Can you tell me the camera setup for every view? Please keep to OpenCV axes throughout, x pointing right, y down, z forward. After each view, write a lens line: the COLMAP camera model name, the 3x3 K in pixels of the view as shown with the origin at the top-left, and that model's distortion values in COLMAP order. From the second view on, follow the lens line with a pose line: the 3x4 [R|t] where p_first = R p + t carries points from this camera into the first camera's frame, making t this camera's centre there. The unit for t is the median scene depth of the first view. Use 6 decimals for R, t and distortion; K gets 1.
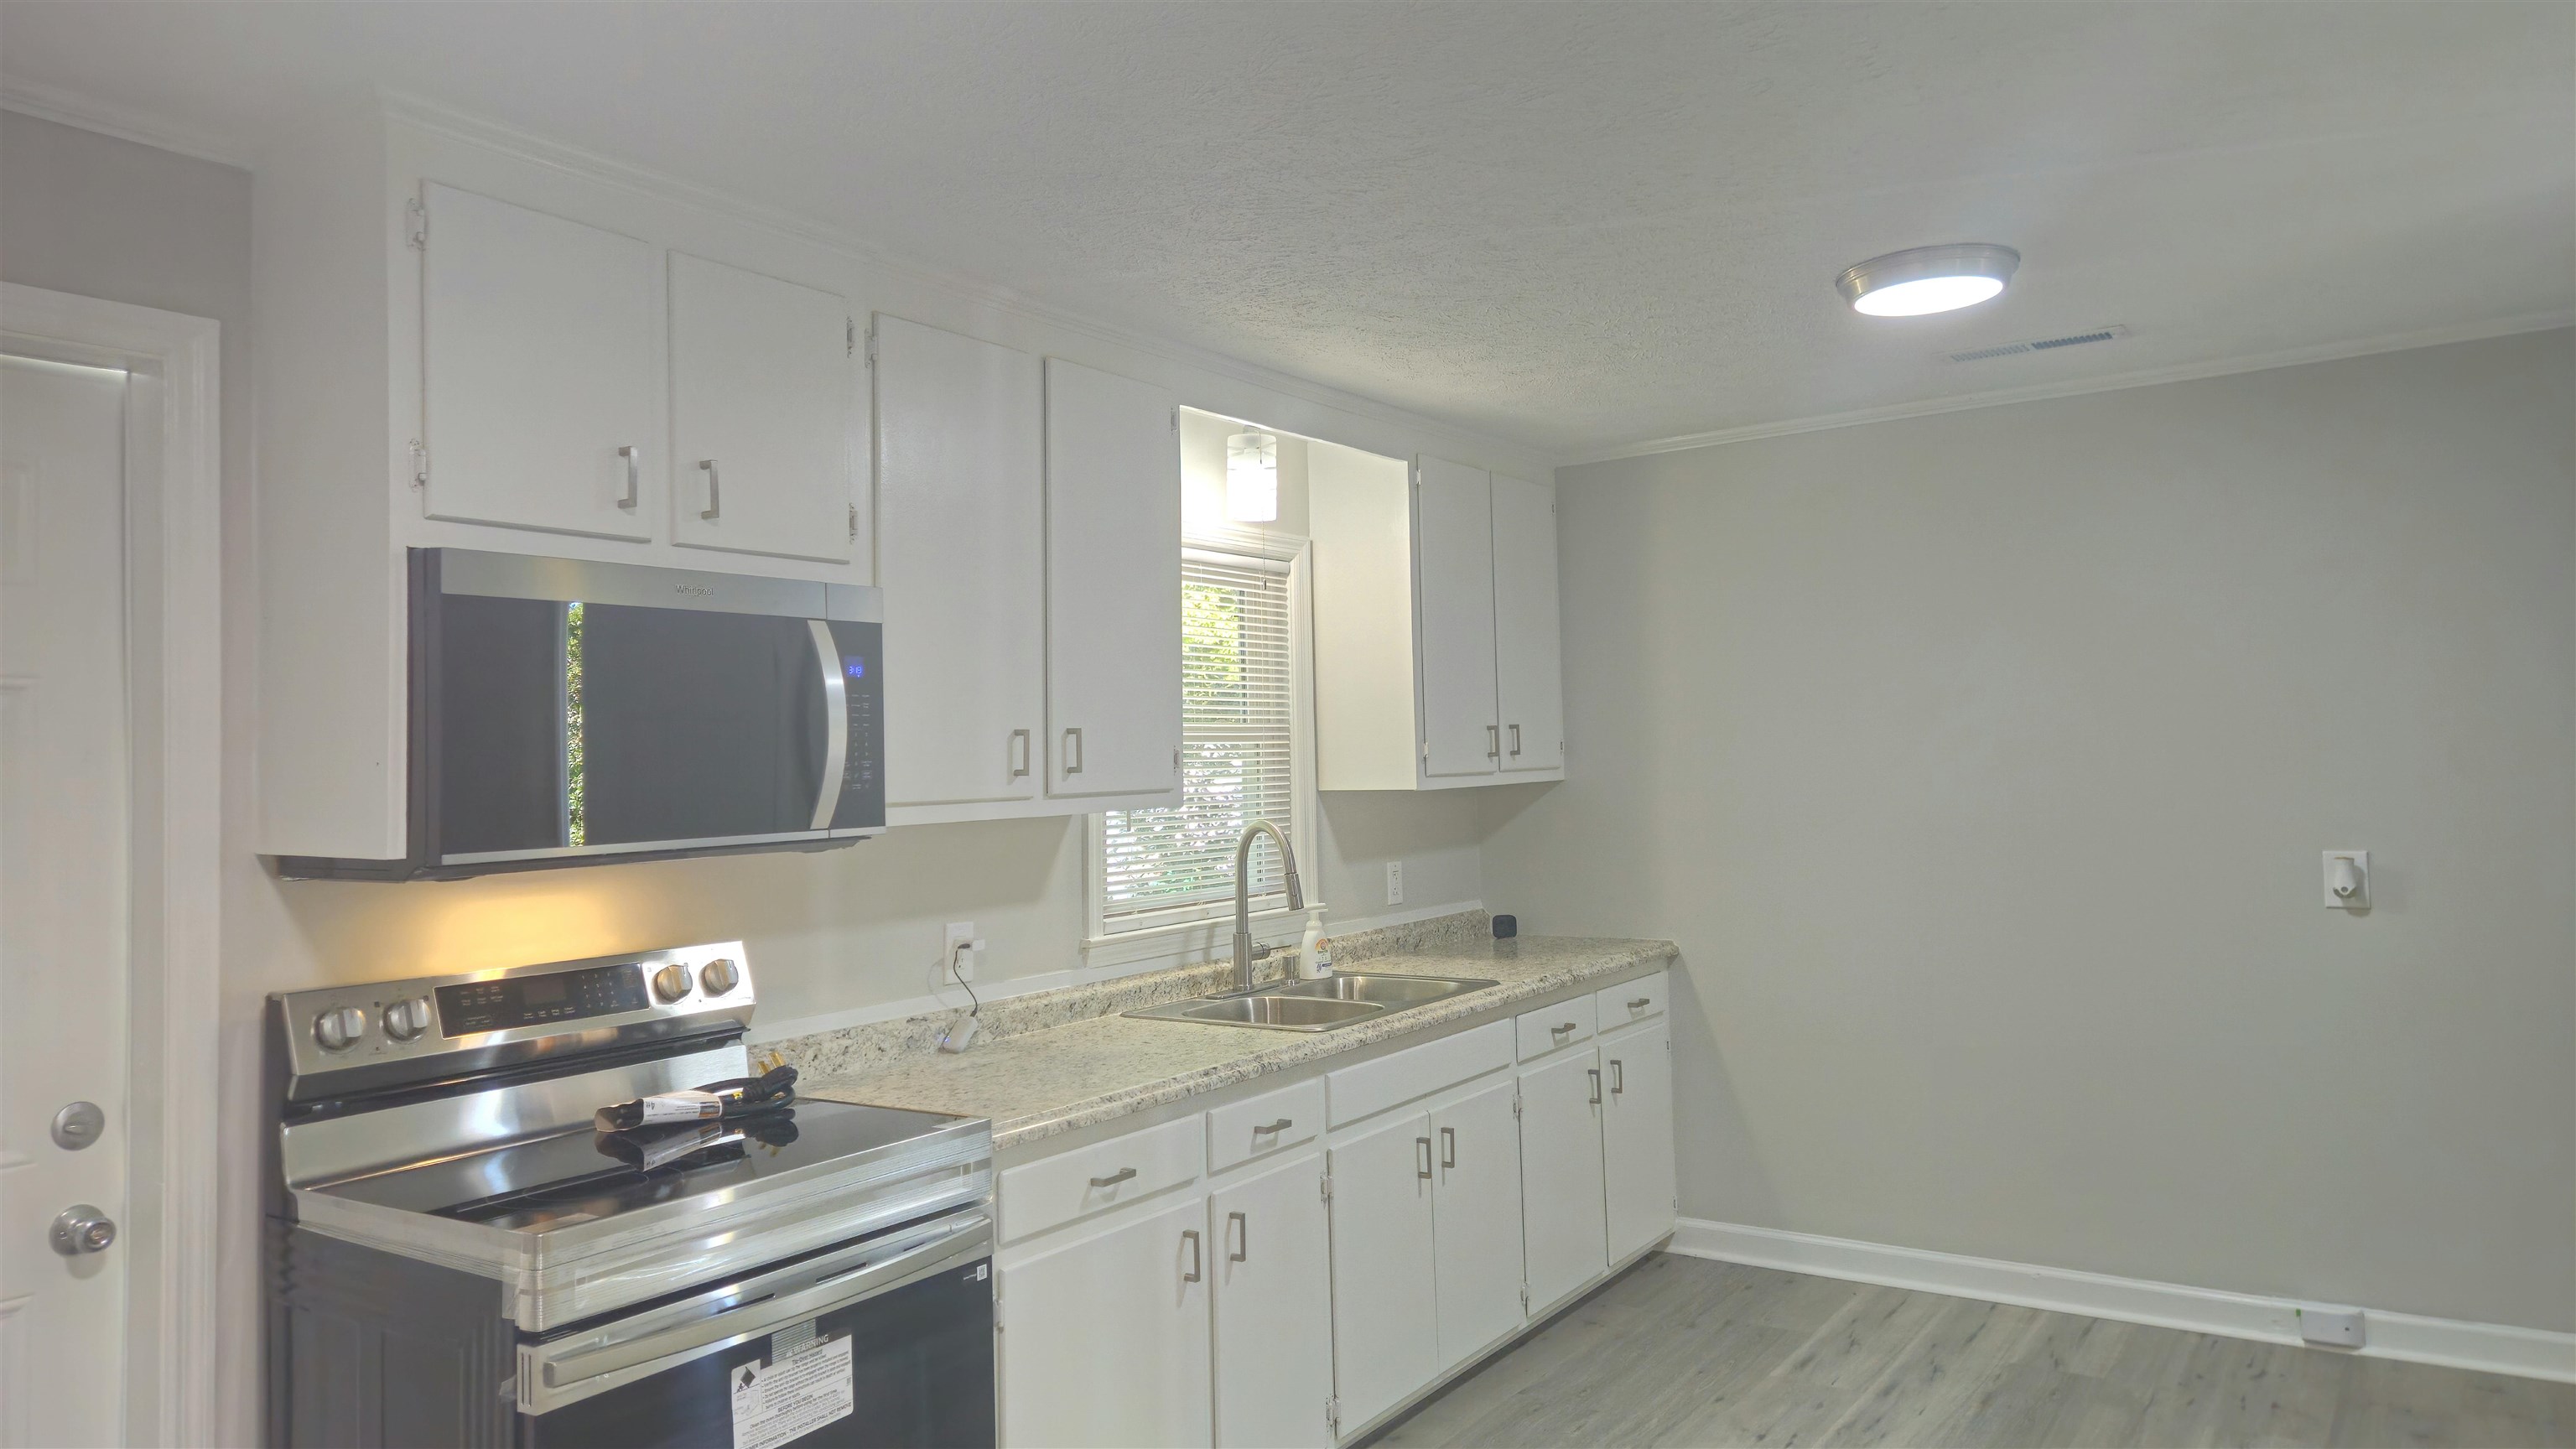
lens RADIAL K [[1724.0, 0, 1273.4], [0, 1724.0, 688.4], [0, 0, 1]] dist [0.079307, -0.068068]
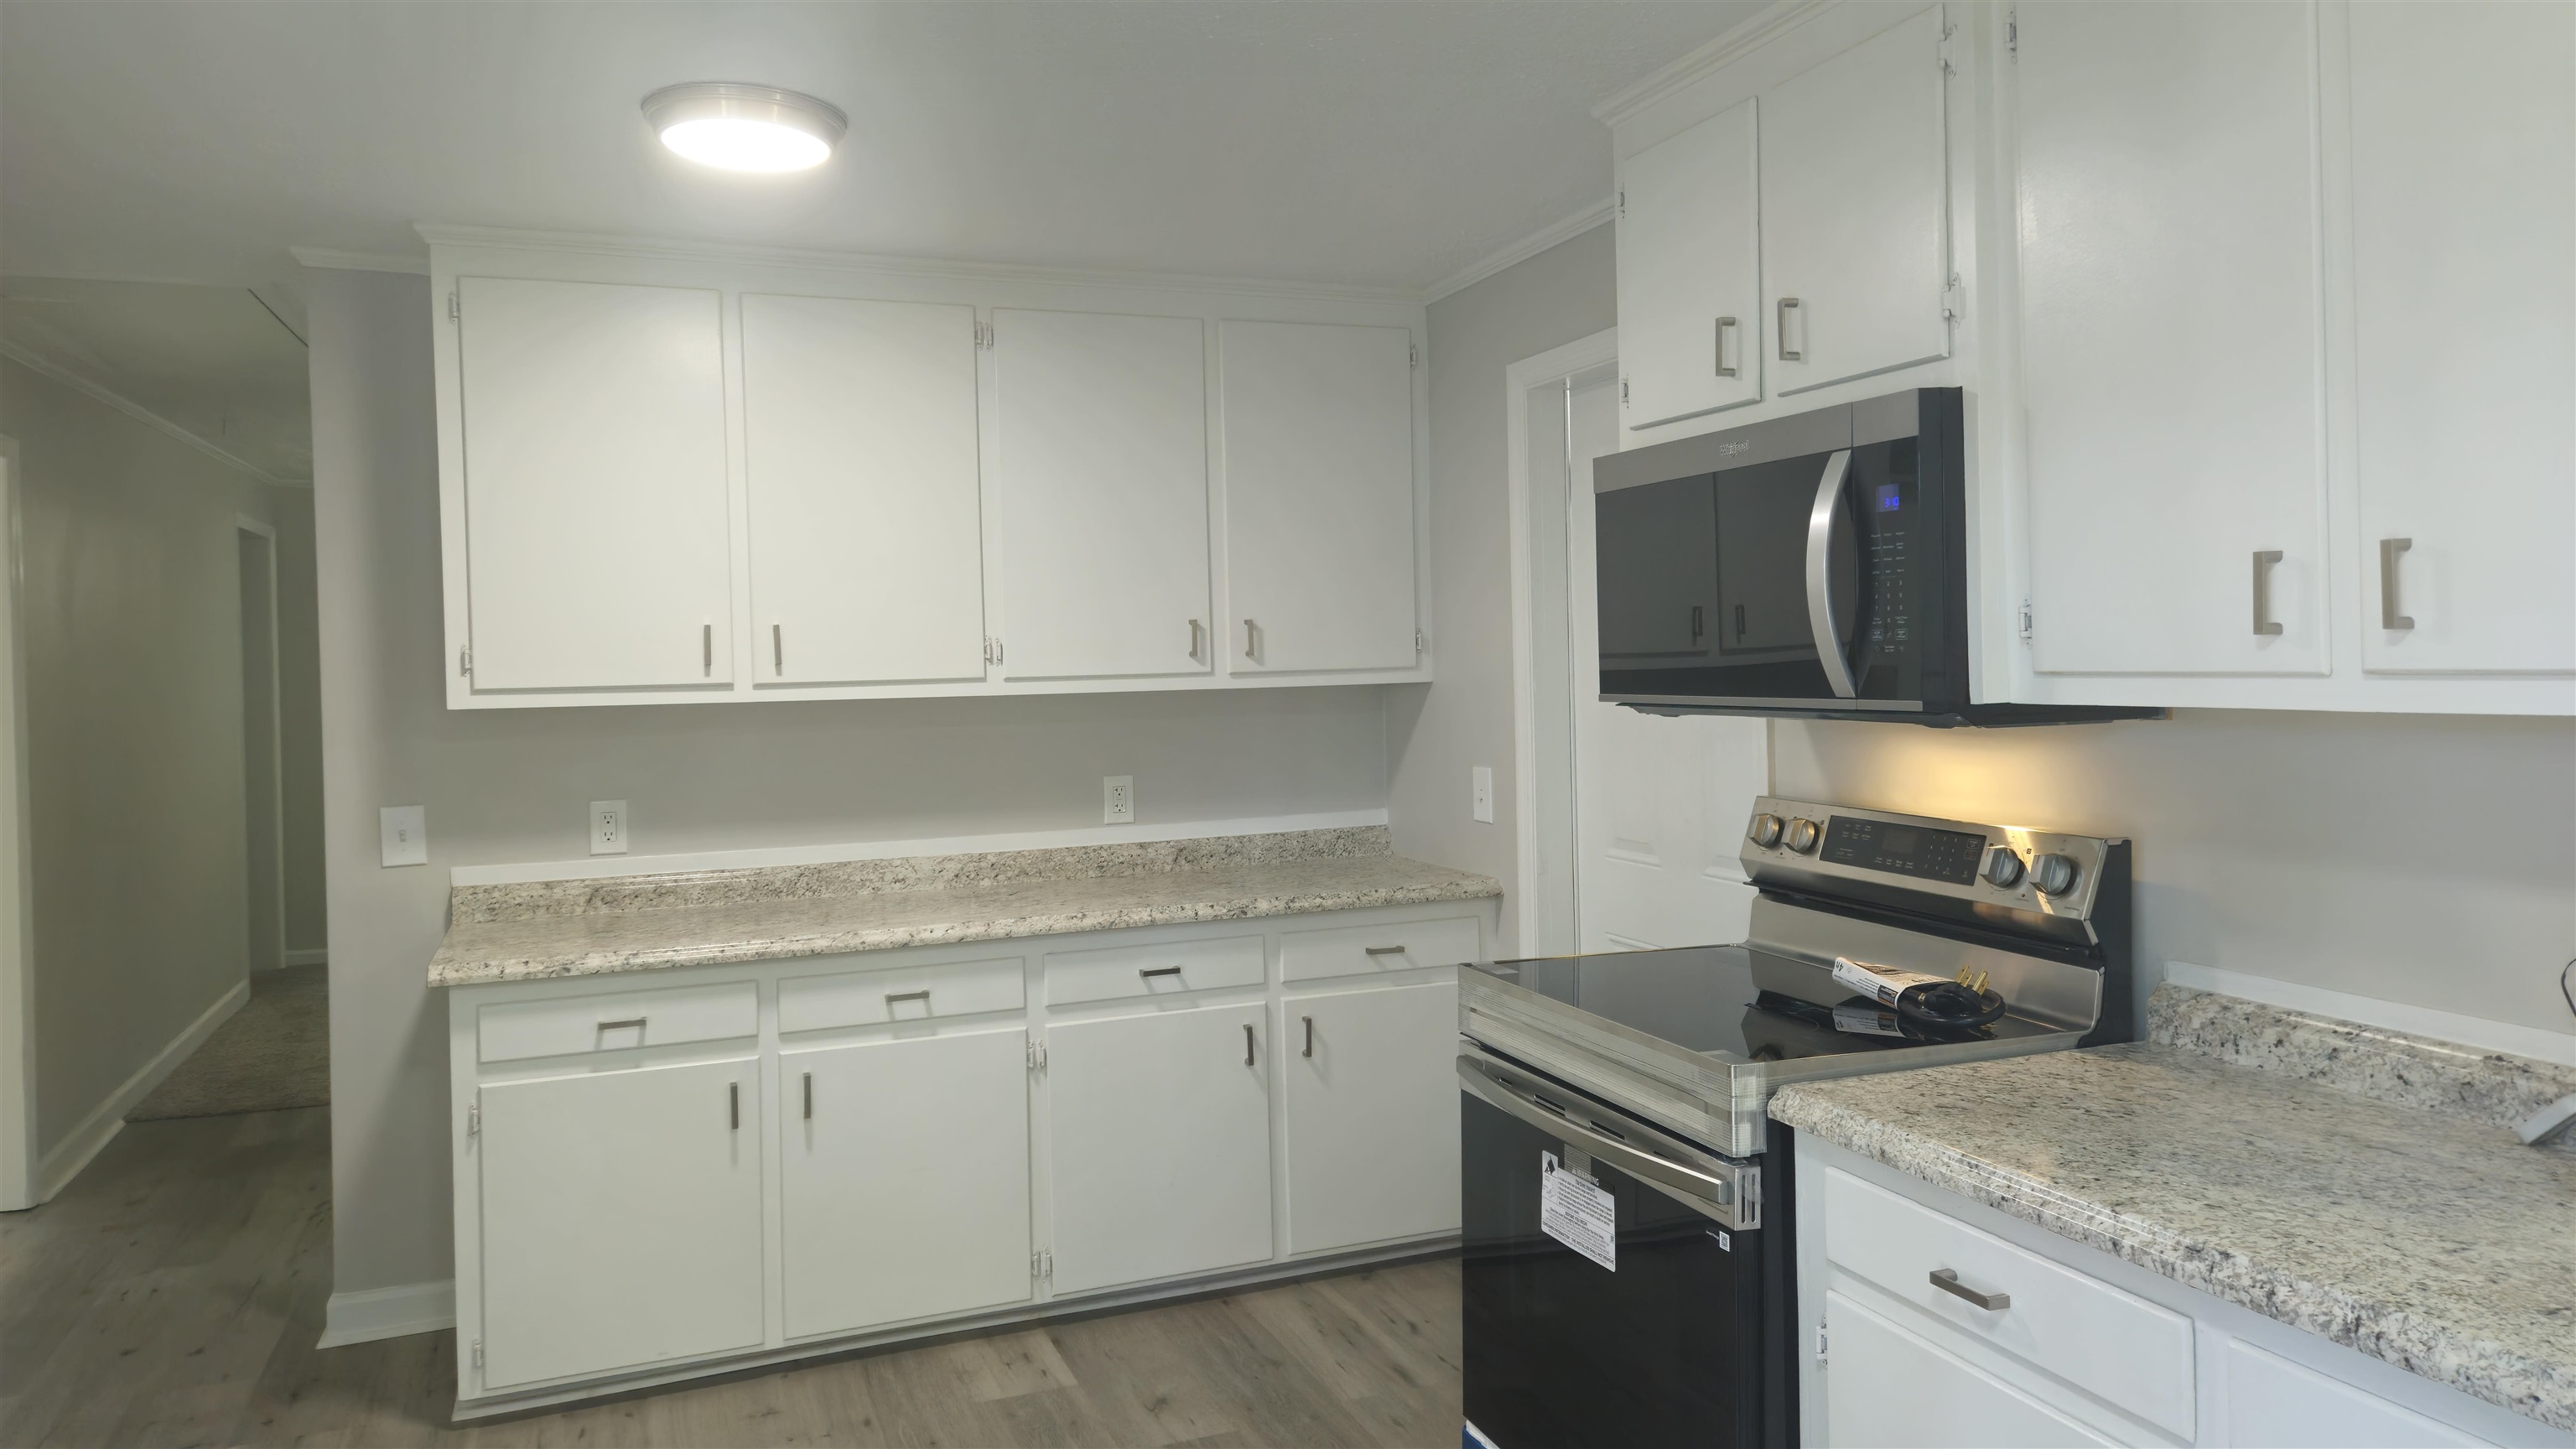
lens RADIAL K [[1724.0, 0, 1273.4], [0, 1724.0, 688.4], [0, 0, 1]] dist [0.079307, -0.068068]
pose [[-0.565626, 0.052706, -0.822976, 0.512680], [0.069311, 0.997463, 0.016244, 0.037338], [0.821744, -0.047853, -0.567844, 1.078271]]
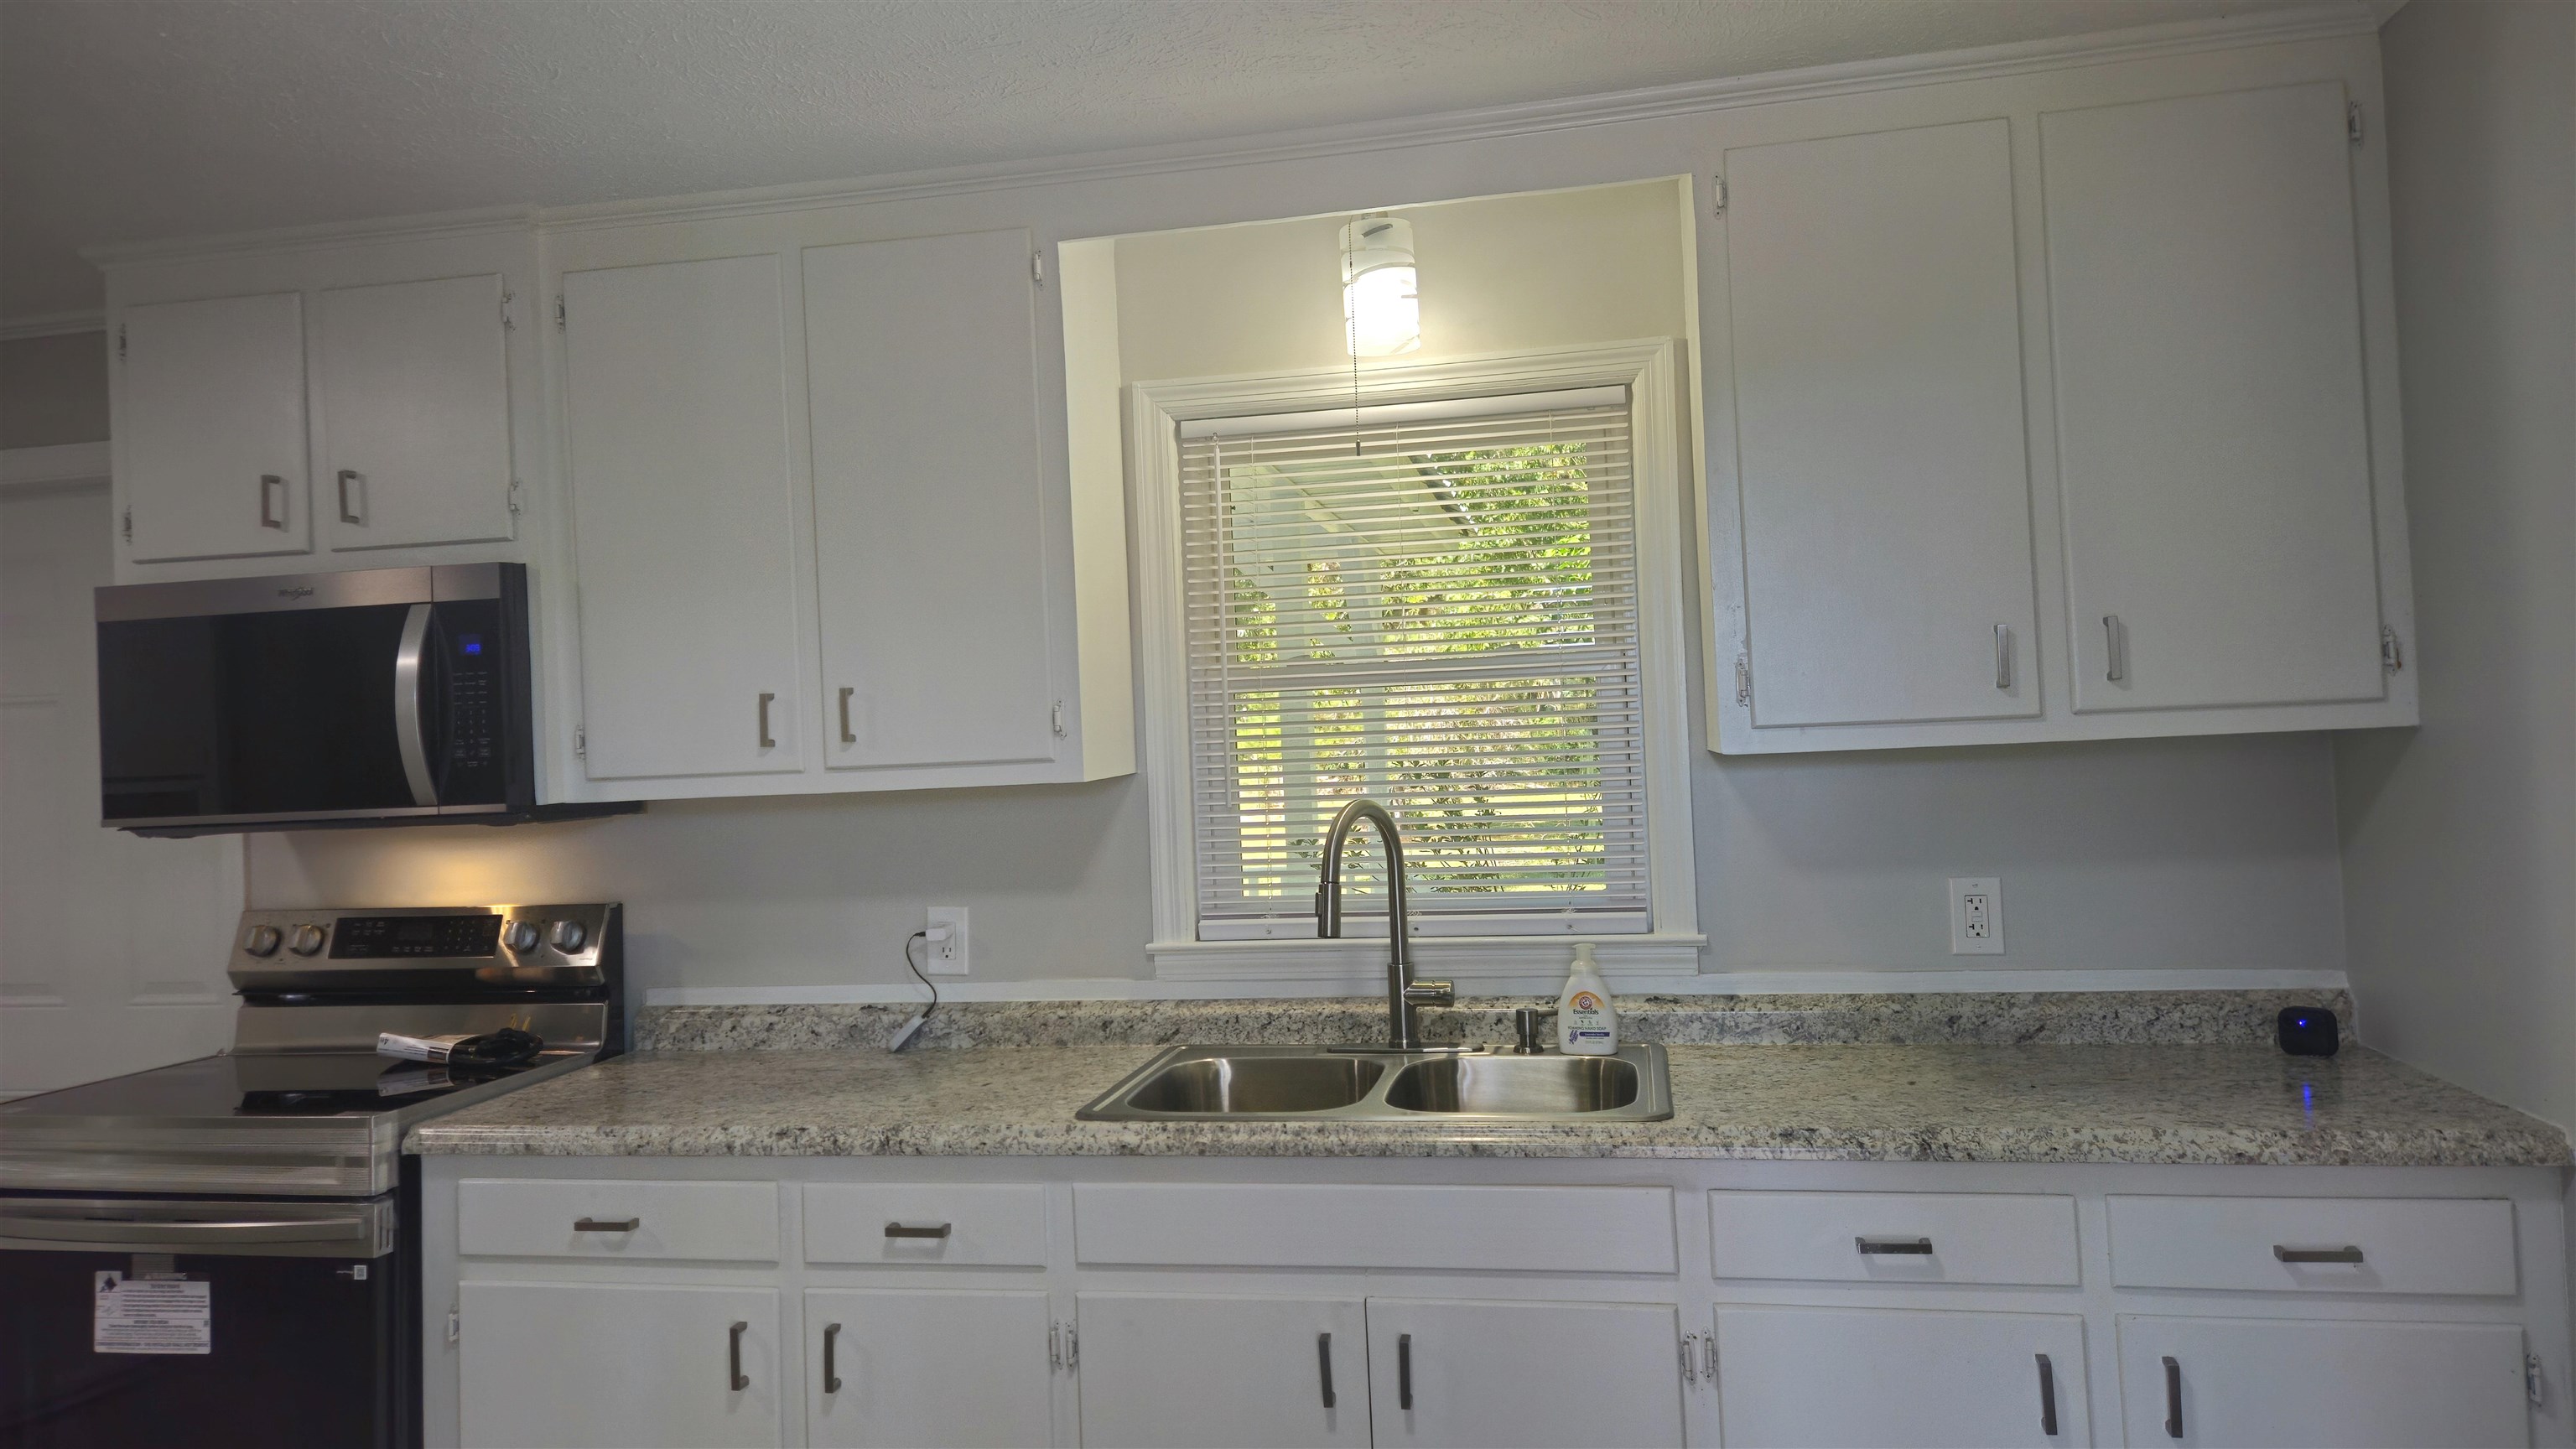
lens RADIAL K [[1724.0, 0, 1273.4], [0, 1724.0, 688.4], [0, 0, 1]] dist [0.079307, -0.068068]
pose [[0.392989, -0.015160, -0.919418, 0.771818], [0.068748, 0.997550, 0.012937, 0.028088], [0.916969, -0.068292, 0.393069, 0.910136]]
